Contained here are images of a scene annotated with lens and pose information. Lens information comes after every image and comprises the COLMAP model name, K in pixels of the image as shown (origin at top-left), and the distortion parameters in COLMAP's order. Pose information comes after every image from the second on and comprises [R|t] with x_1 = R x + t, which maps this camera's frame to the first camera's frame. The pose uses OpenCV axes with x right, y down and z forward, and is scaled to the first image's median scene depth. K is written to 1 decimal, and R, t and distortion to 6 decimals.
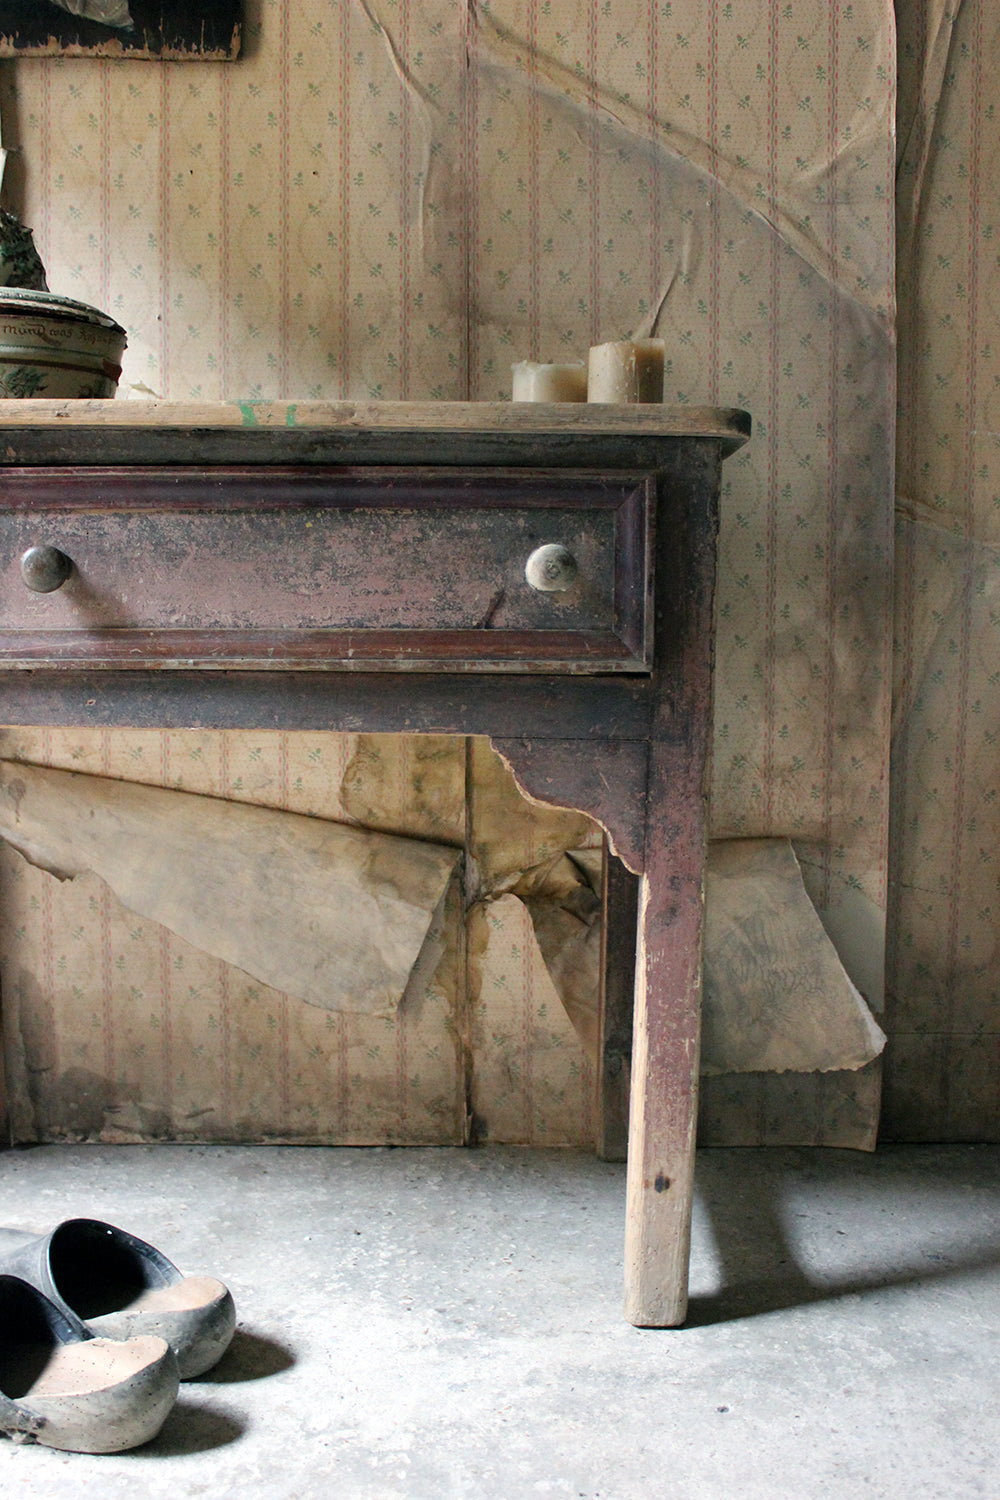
lens RADIAL K [[1507.5, 0, 478.2], [0, 1507.5, 751.5], [0, 0, 1]] dist [-0.087560, 0.000000]
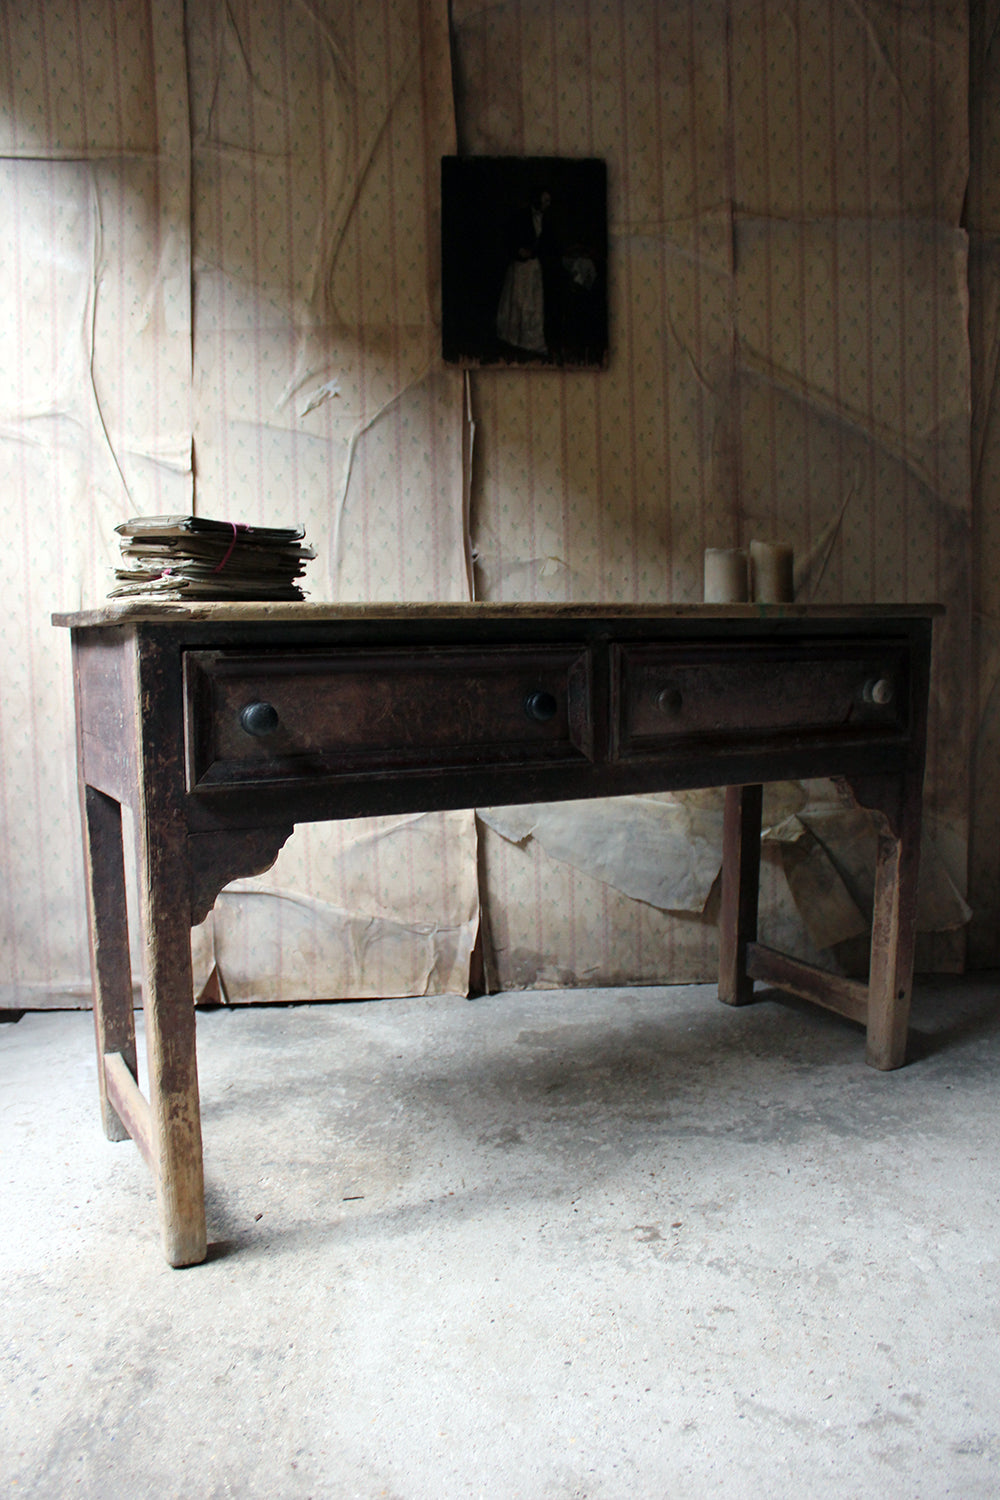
lens RADIAL K [[1283.0, 0, 484.6], [0, 1283.0, 729.4], [0, 0, 1]] dist [-0.143340, 0.083424]
pose [[0.998925, -0.029148, 0.036054, -0.368011], [0.028134, 0.999204, 0.028294, -0.088563], [-0.036850, -0.027249, 0.998949, -0.497070]]
